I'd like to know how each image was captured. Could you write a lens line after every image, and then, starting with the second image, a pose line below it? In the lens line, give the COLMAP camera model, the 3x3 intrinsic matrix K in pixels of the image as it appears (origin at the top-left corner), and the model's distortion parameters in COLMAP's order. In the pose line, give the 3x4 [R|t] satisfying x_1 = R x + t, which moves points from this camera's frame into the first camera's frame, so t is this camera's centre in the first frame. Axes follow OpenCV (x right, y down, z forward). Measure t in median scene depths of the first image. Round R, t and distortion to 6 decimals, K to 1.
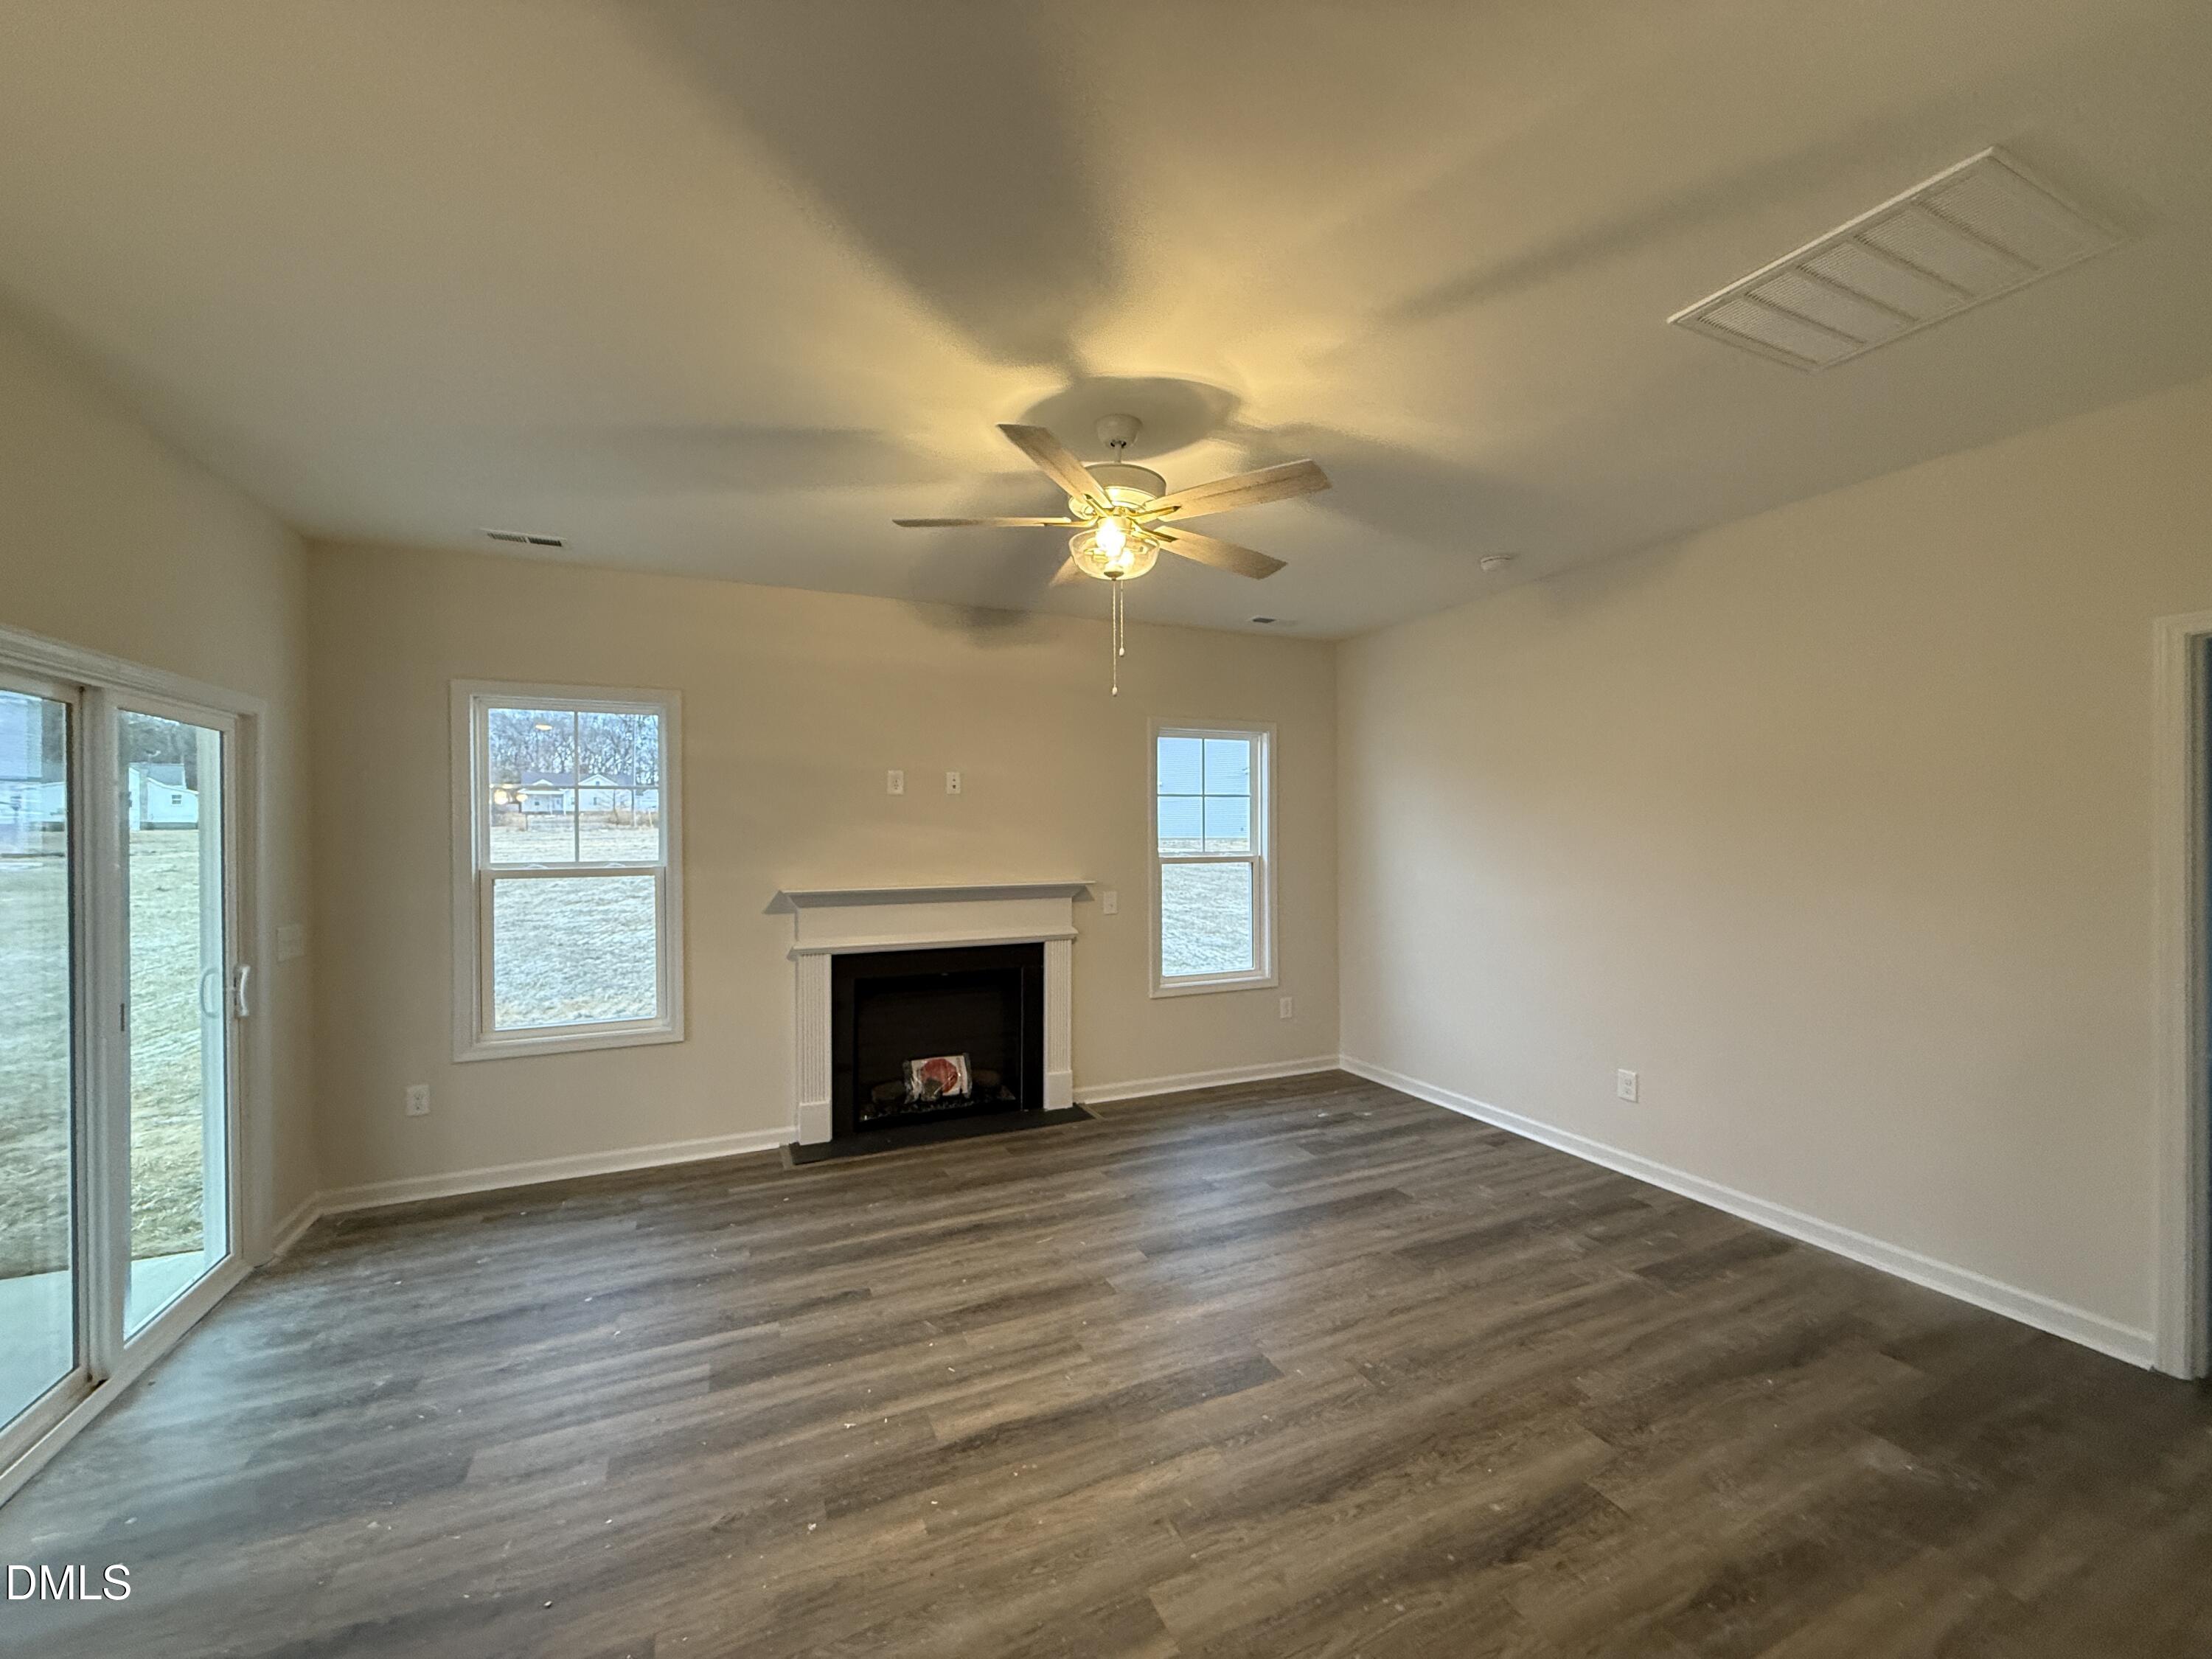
lens RADIAL K [[876.7, 0, 1104.5], [0, 876.7, 834.1], [0, 0, 1]] dist [0.000483, 0.000006]
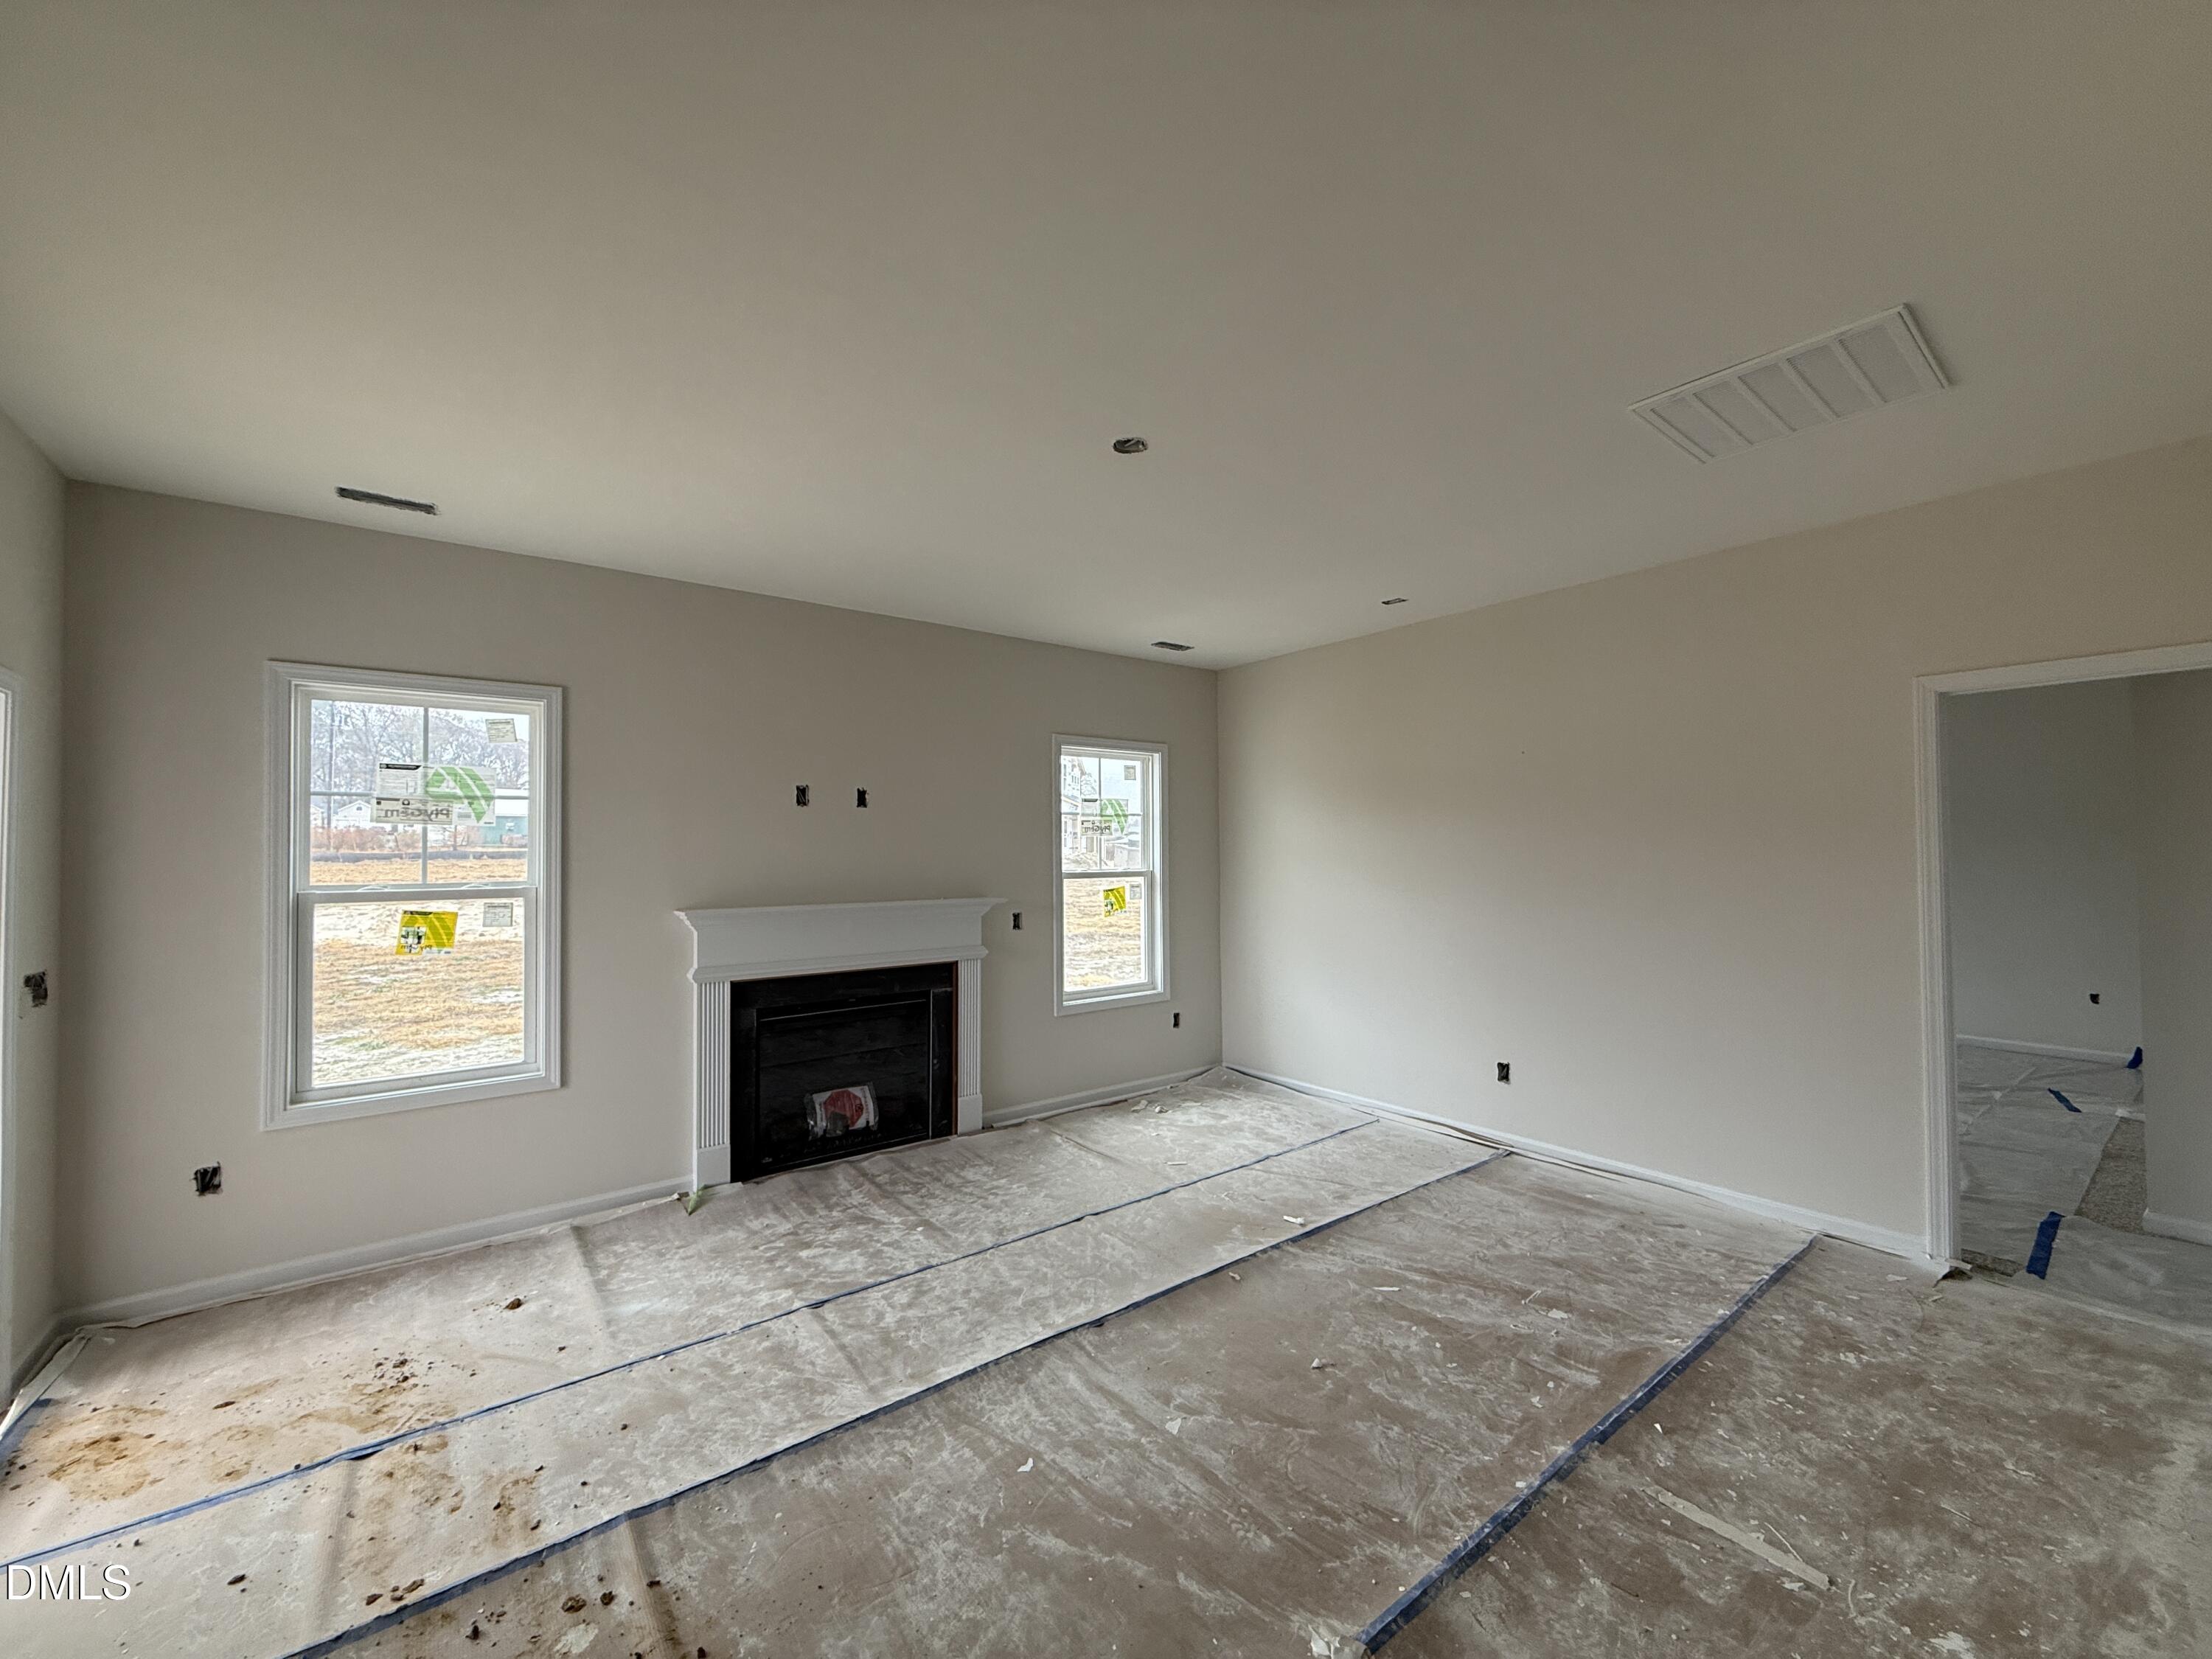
lens RADIAL K [[876.7, 0, 1104.5], [0, 876.7, 834.1], [0, 0, 1]] dist [0.000483, 0.000006]
pose [[0.971729, 0.003678, 0.236070, -0.140581], [0.002712, 0.999639, -0.026740, 0.007906], [-0.236083, 0.026625, 0.971368, 0.015024]]
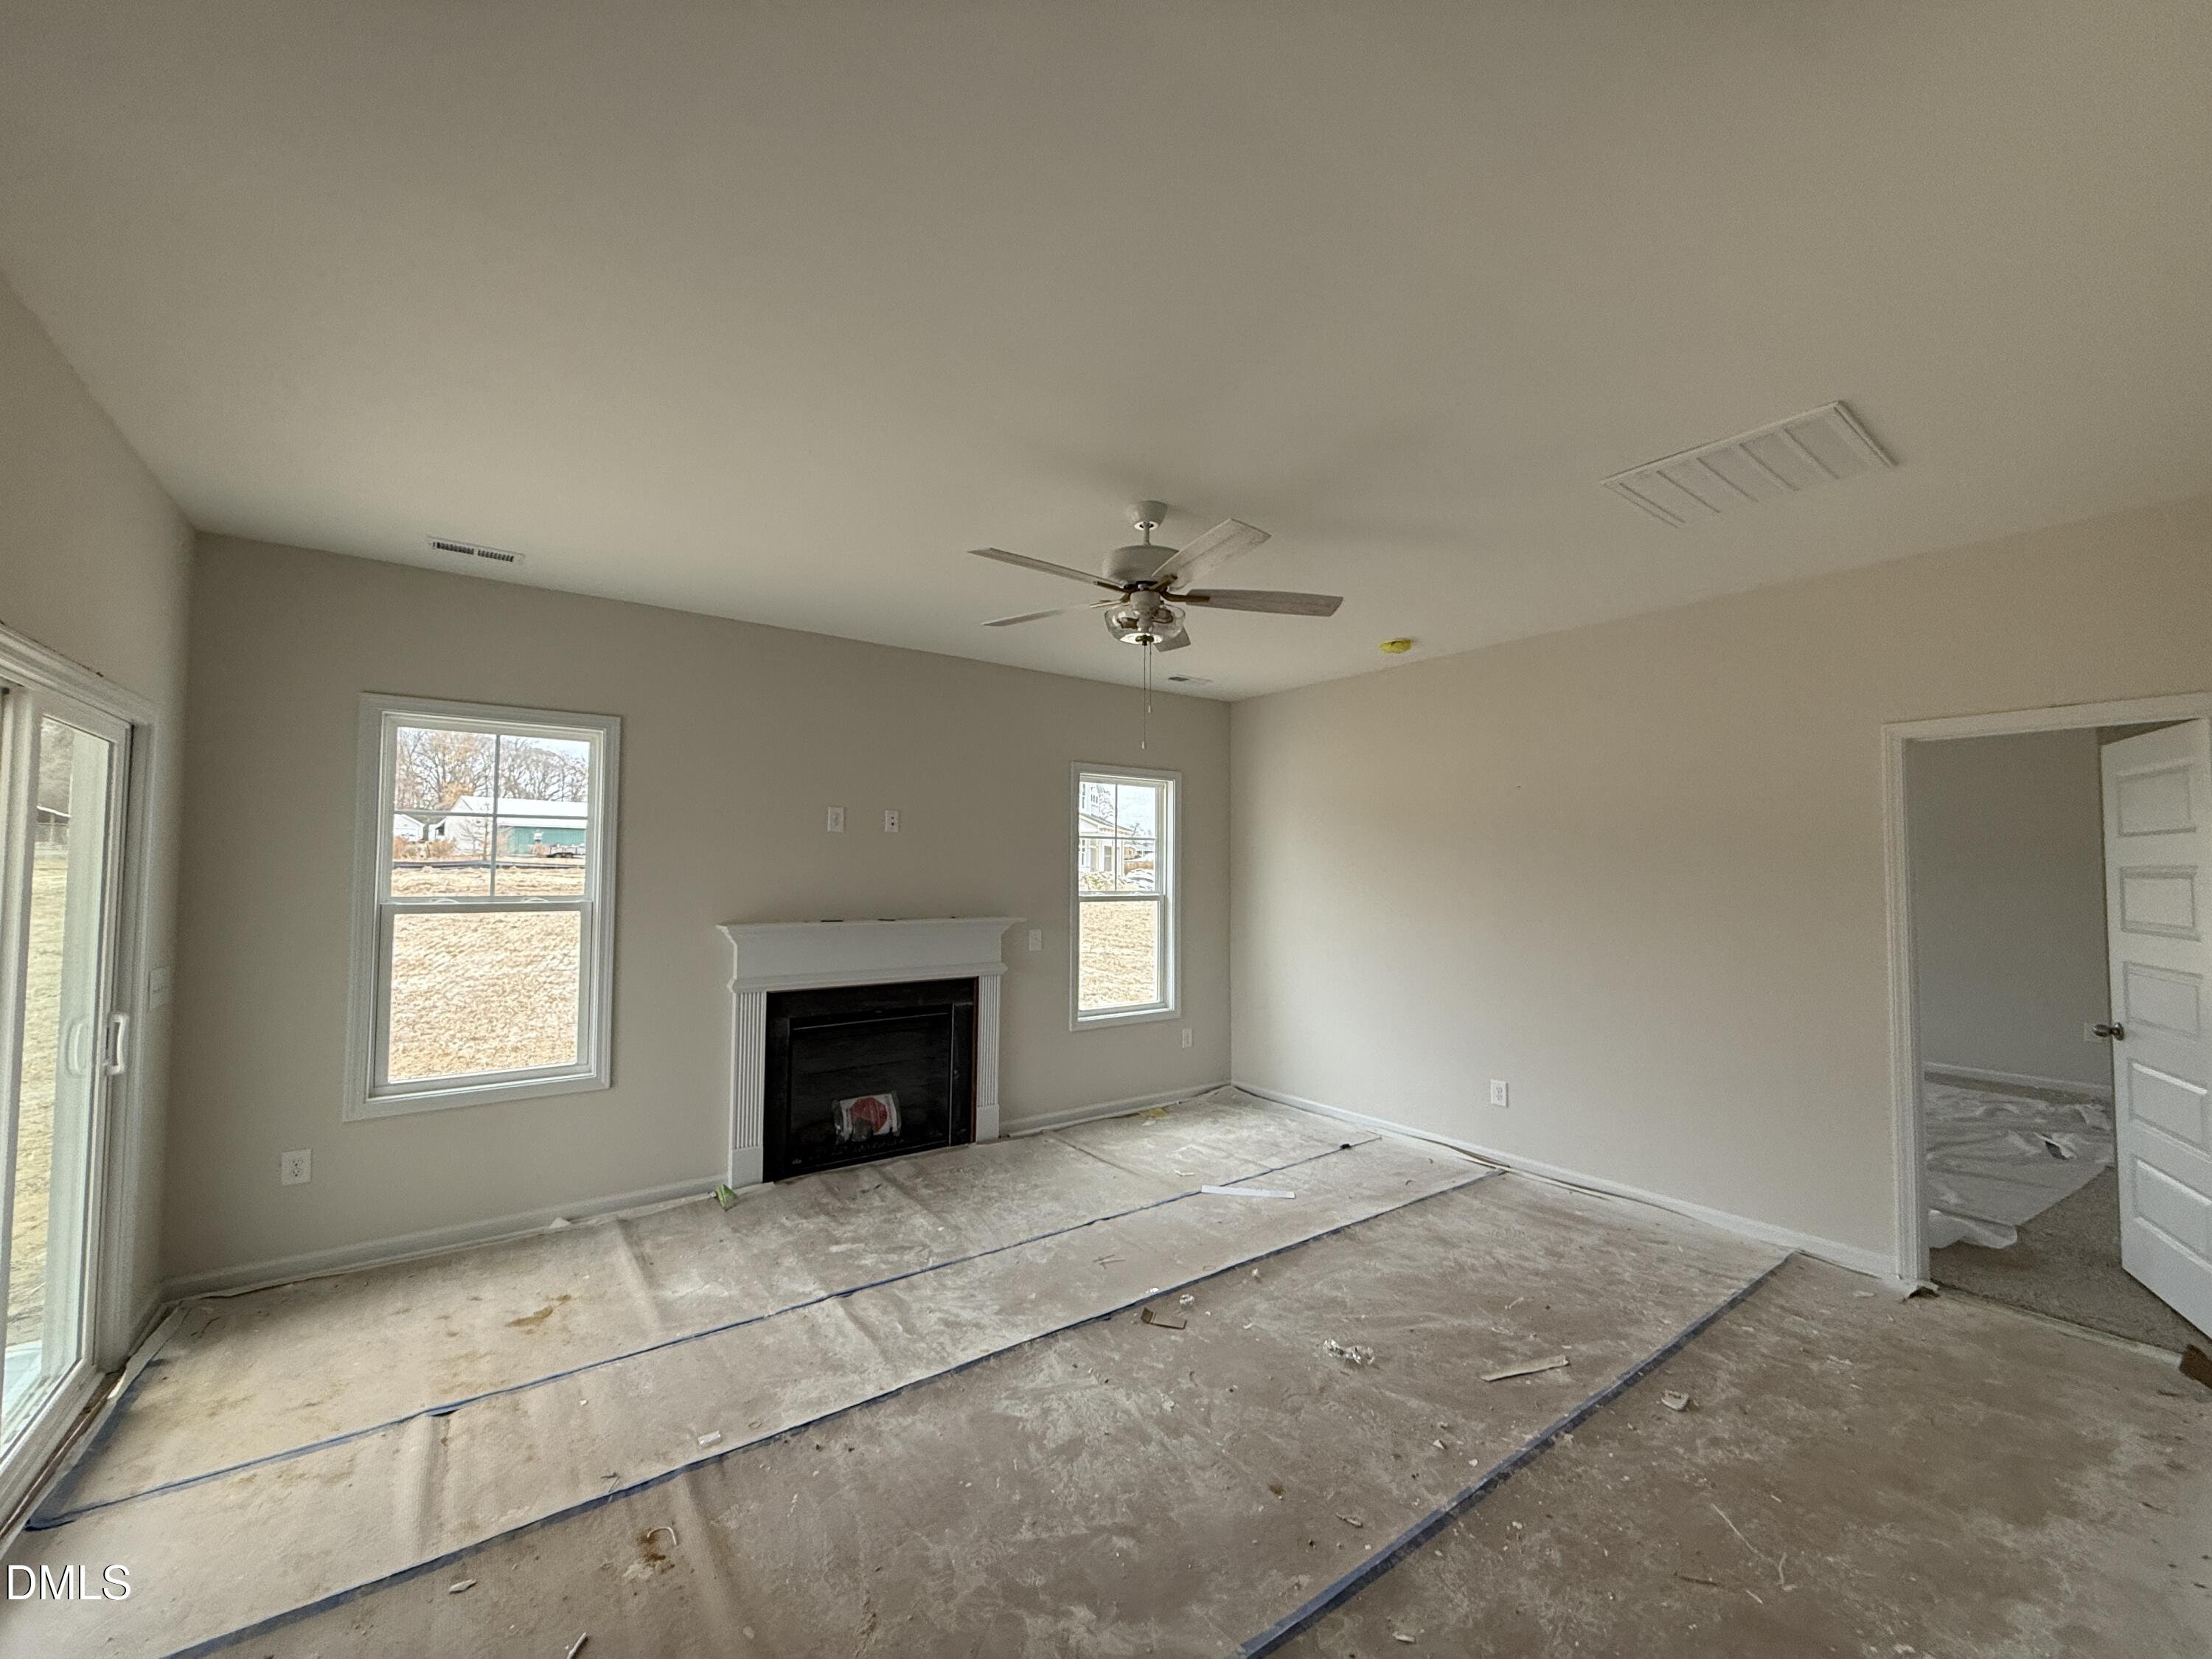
lens RADIAL K [[876.7, 0, 1104.5], [0, 876.7, 834.1], [0, 0, 1]] dist [0.000483, 0.000006]
pose [[0.976274, 0.021774, 0.215443, -0.149635], [-0.011957, 0.998834, -0.046769, 0.001757], [-0.216210, 0.043083, 0.975396, -0.037363]]
